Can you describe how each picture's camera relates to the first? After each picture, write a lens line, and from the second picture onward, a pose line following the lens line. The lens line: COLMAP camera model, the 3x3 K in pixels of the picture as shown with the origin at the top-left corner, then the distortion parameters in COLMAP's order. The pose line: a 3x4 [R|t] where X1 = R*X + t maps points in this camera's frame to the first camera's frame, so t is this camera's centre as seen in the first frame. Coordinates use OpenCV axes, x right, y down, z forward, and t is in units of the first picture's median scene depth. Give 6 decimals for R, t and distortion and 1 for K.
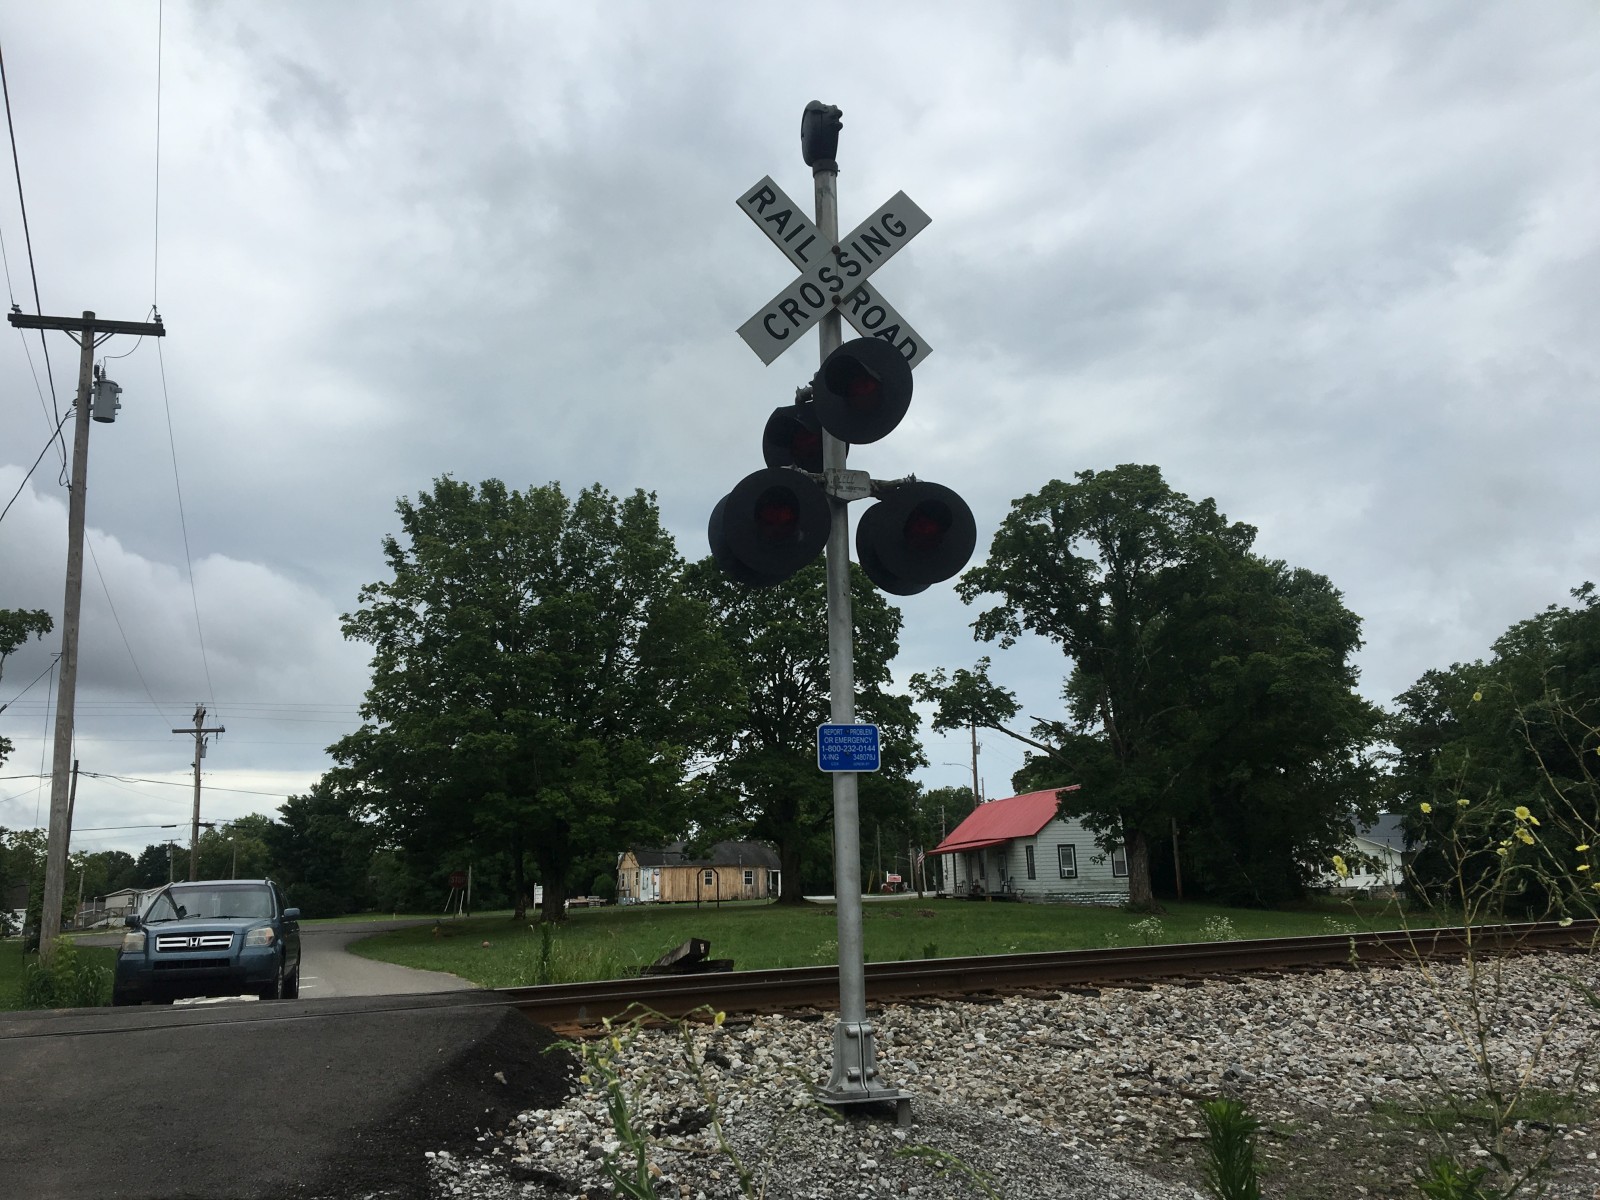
lens RADIAL K [[1323.5, 0, 779.8], [0, 1323.5, 600.3], [0, 0, 1]] dist [0.087986, -0.145915]
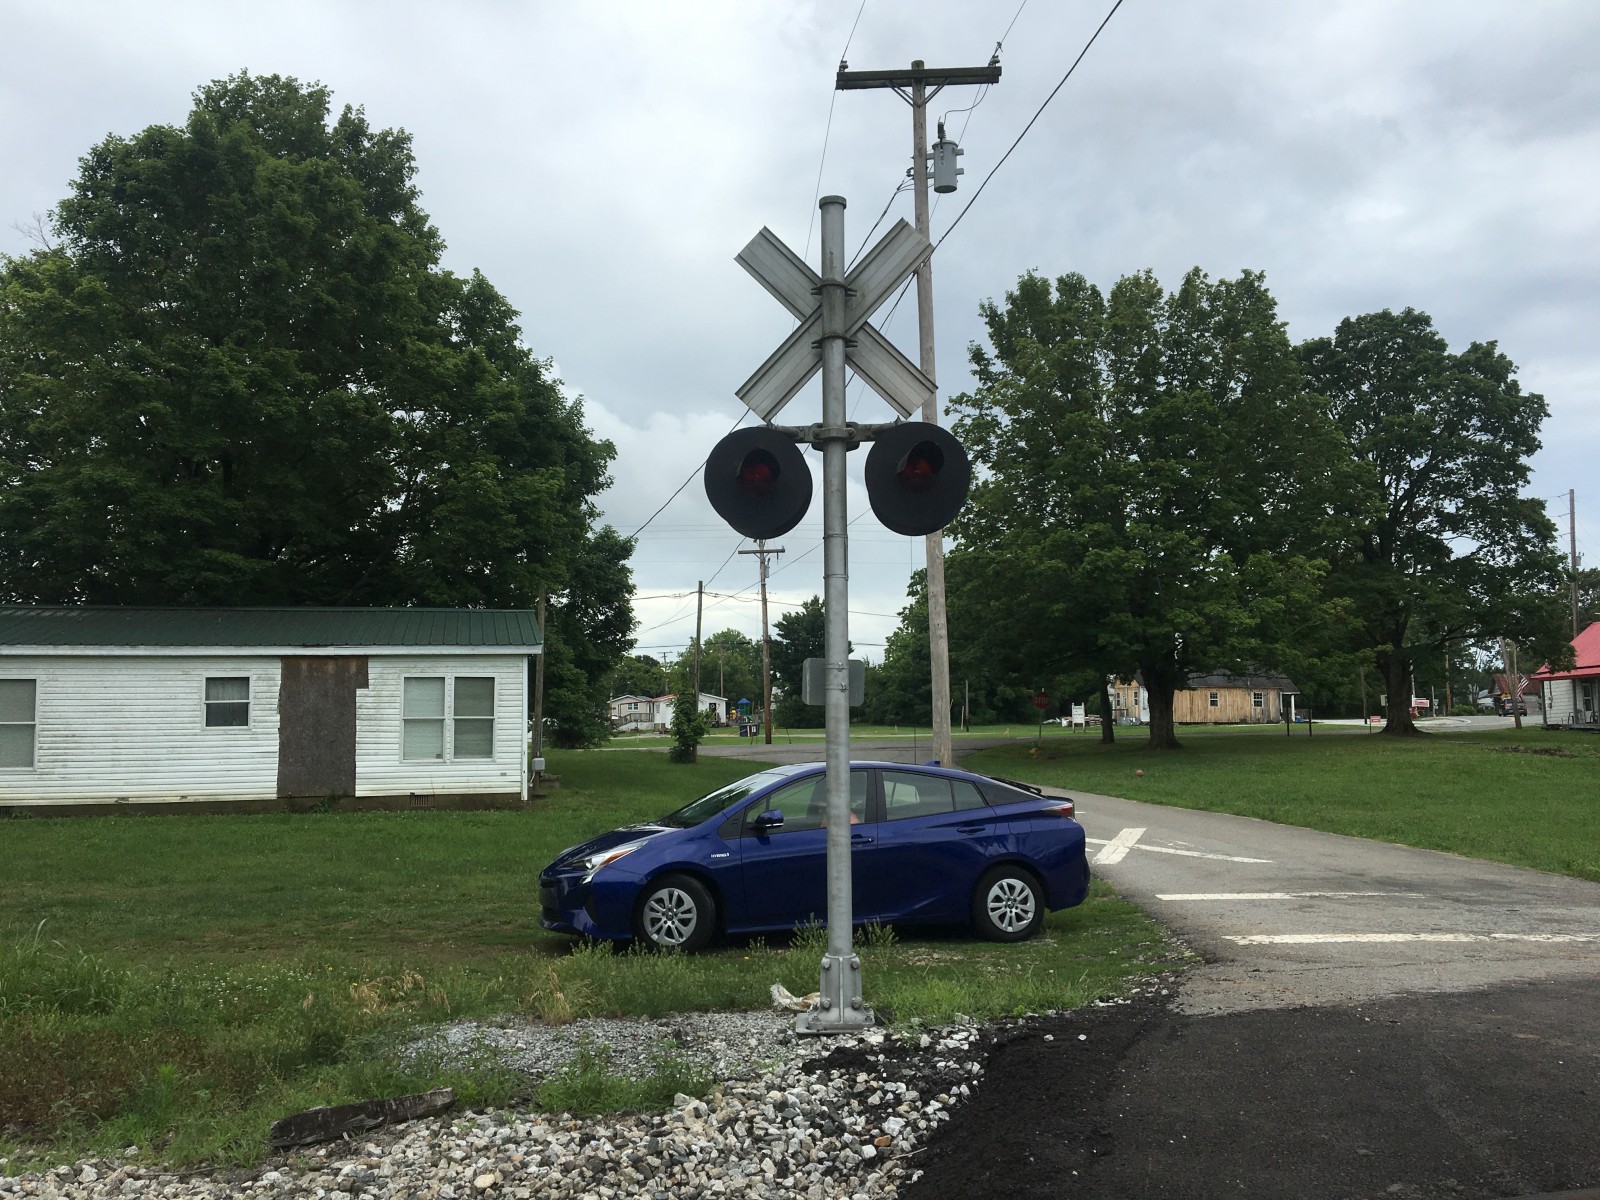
lens RADIAL K [[1310.4, 0, 782.4], [0, 1310.4, 605.3], [0, 0, 1]] dist [0.088420, -0.147052]
pose [[0.956620, -0.003481, -0.291317, -0.147974], [0.044289, 0.990045, 0.133603, 0.005058], [0.287951, -0.140709, 0.947251, 0.052038]]
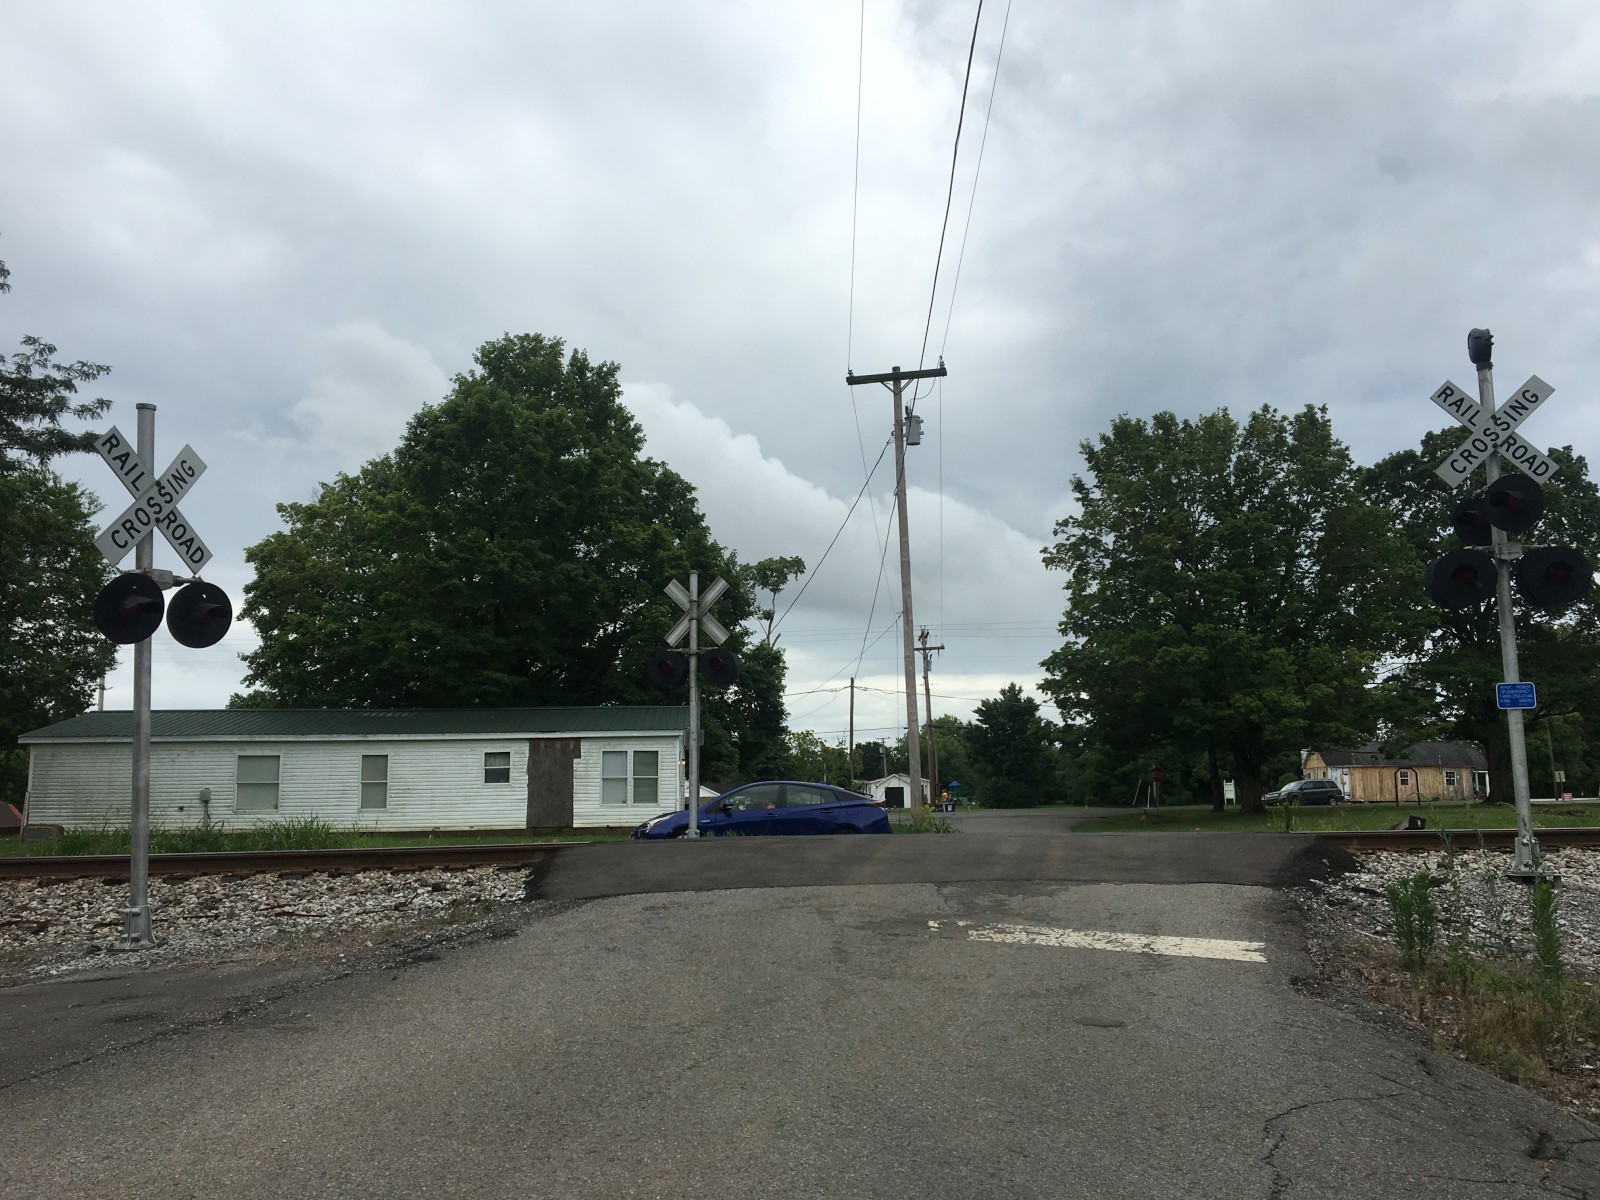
lens RADIAL K [[1323.5, 0, 779.8], [0, 1323.5, 600.3], [0, 0, 1]] dist [0.087986, -0.145915]
pose [[0.885788, -0.052600, -0.461100, 0.001322], [0.086725, 0.994815, 0.053118, -0.023938], [0.455916, -0.087040, 0.885757, -0.127043]]
